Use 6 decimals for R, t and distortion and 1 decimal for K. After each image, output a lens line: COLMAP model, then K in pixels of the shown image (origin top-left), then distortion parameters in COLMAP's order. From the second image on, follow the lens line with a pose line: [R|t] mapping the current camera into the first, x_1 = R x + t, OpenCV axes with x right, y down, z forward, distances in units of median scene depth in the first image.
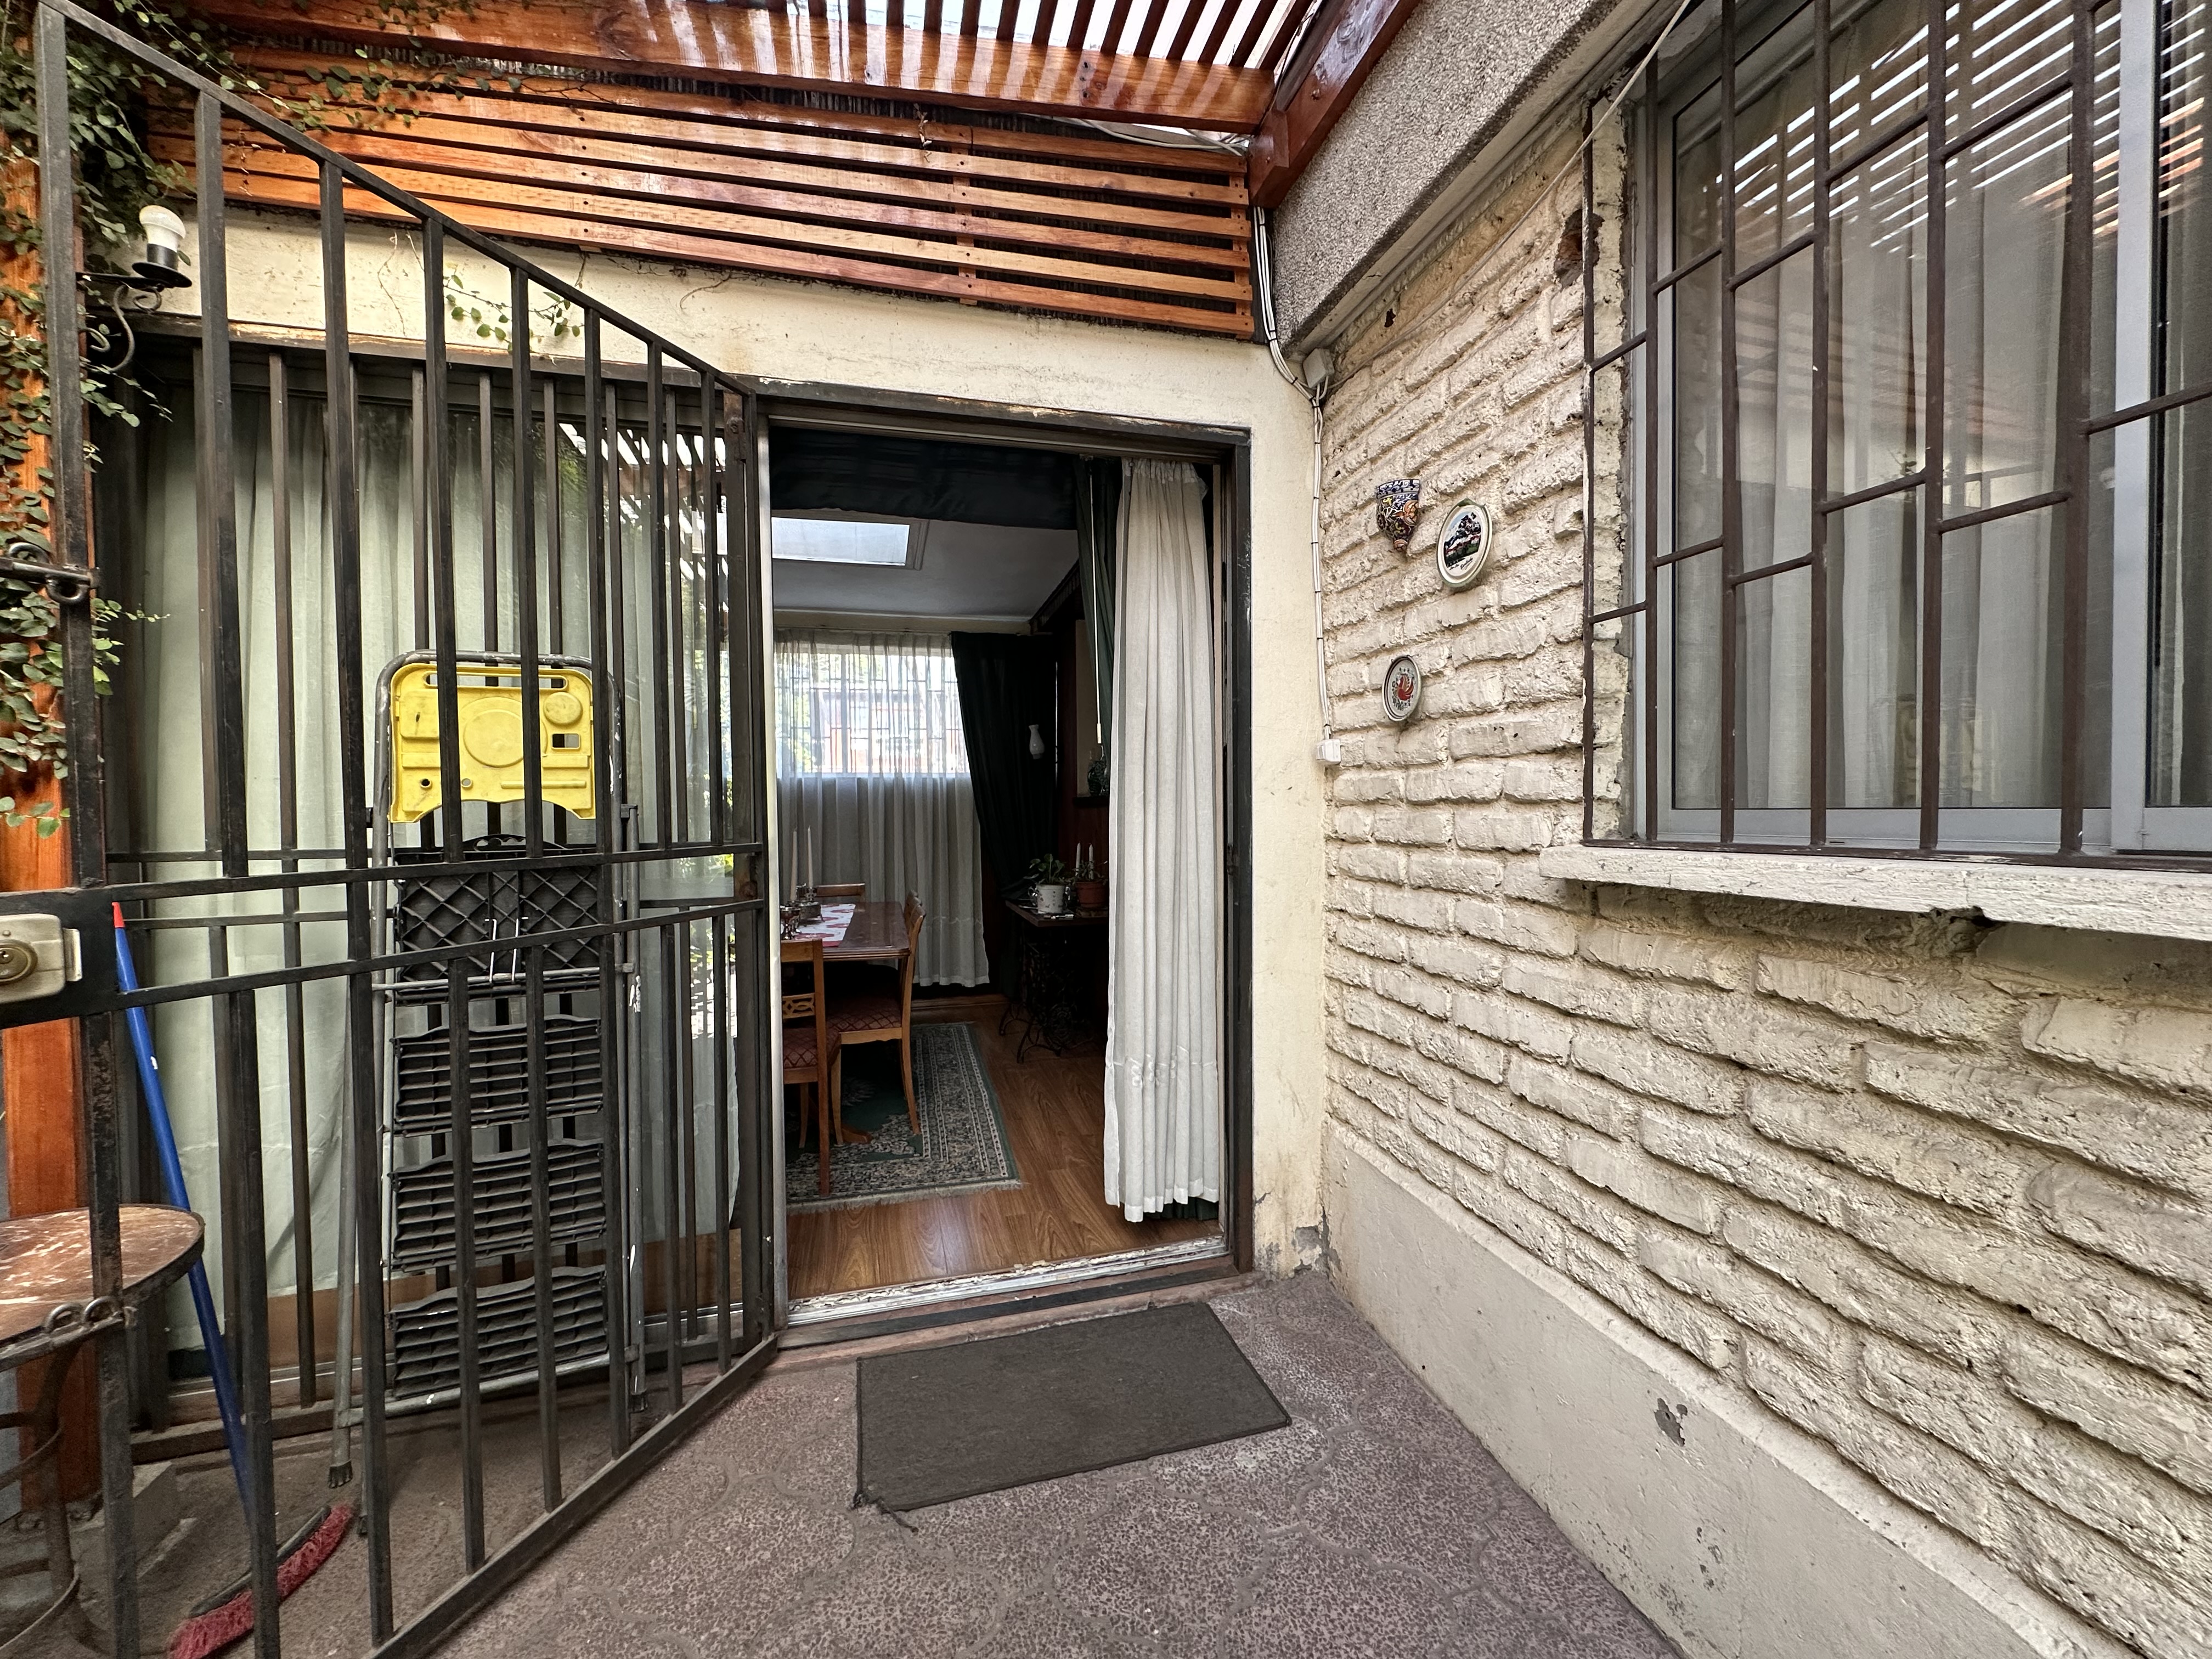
lens RADIAL K [[881.3, 0, 1105.2], [0, 881.3, 829.6], [0, 0, 1]] dist [-0.002585, -0.000128]
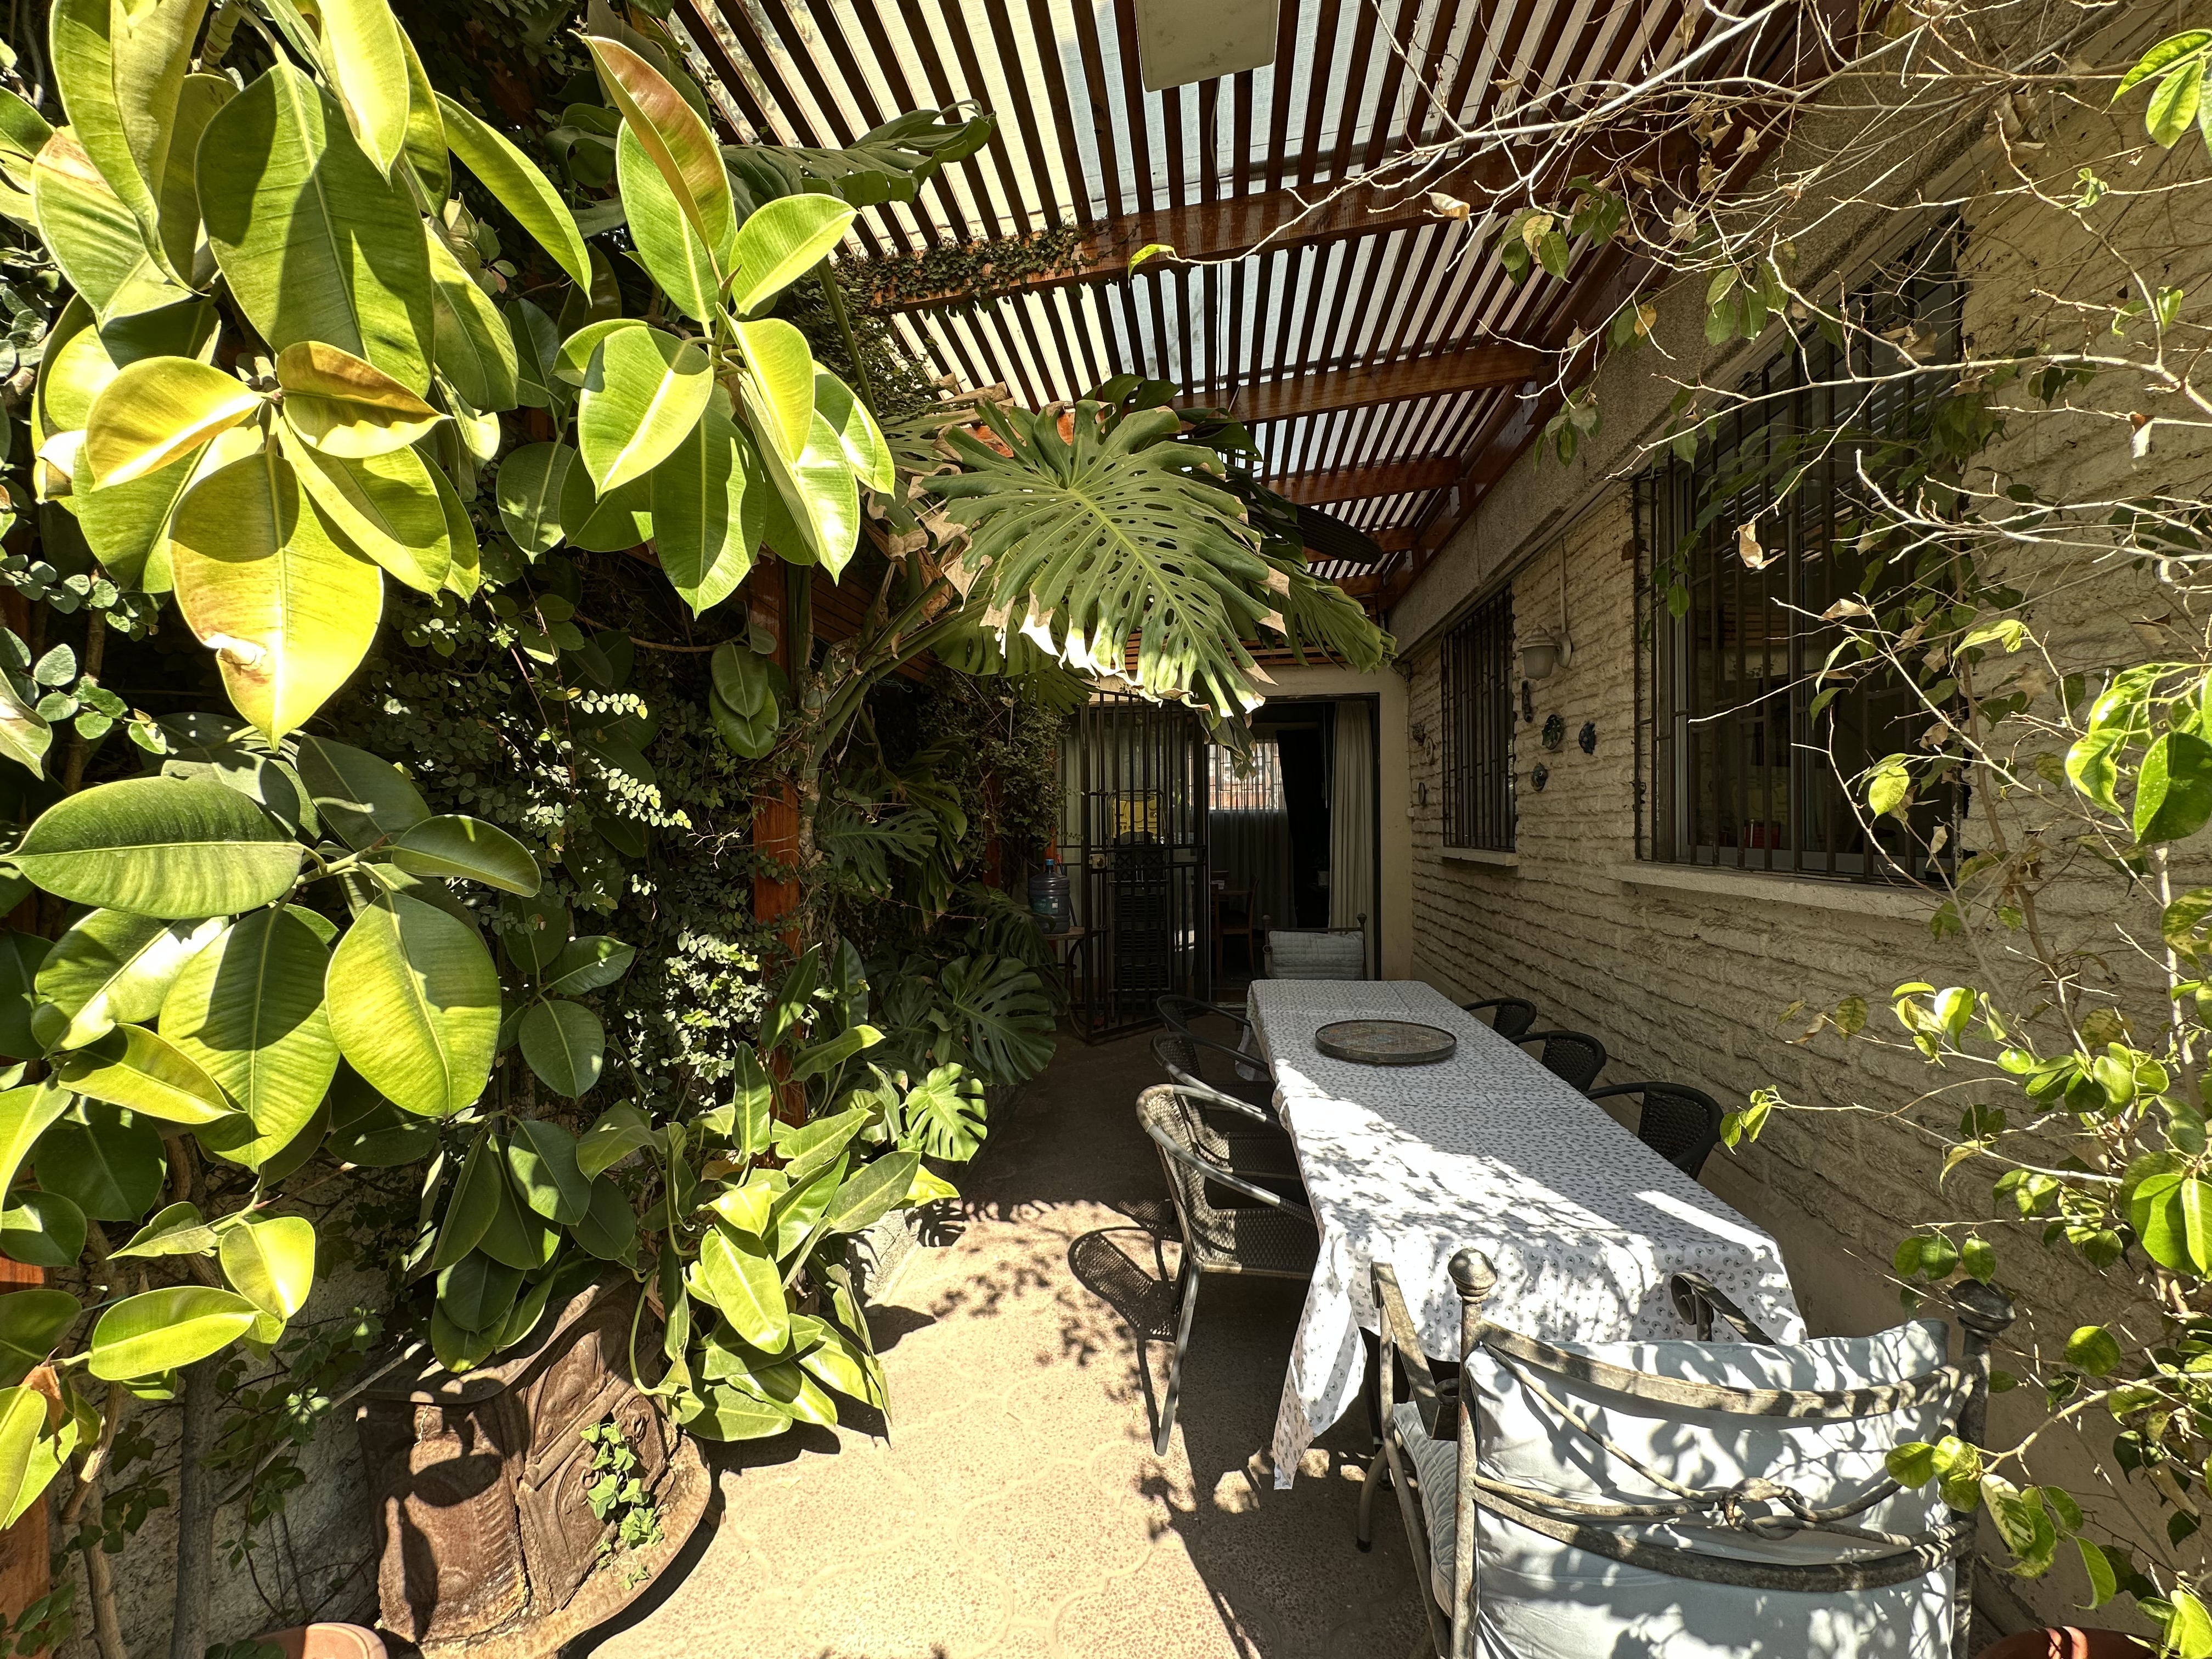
lens RADIAL K [[881.3, 0, 1106.1], [0, 881.3, 827.4], [0, 0, 1]] dist [-0.002585, -0.000128]
pose [[0.930218, 0.010564, -0.366855, 0.375576], [-0.016395, 0.999784, -0.012782, 0.006165], [0.366641, 0.017905, 0.930190, -1.857573]]
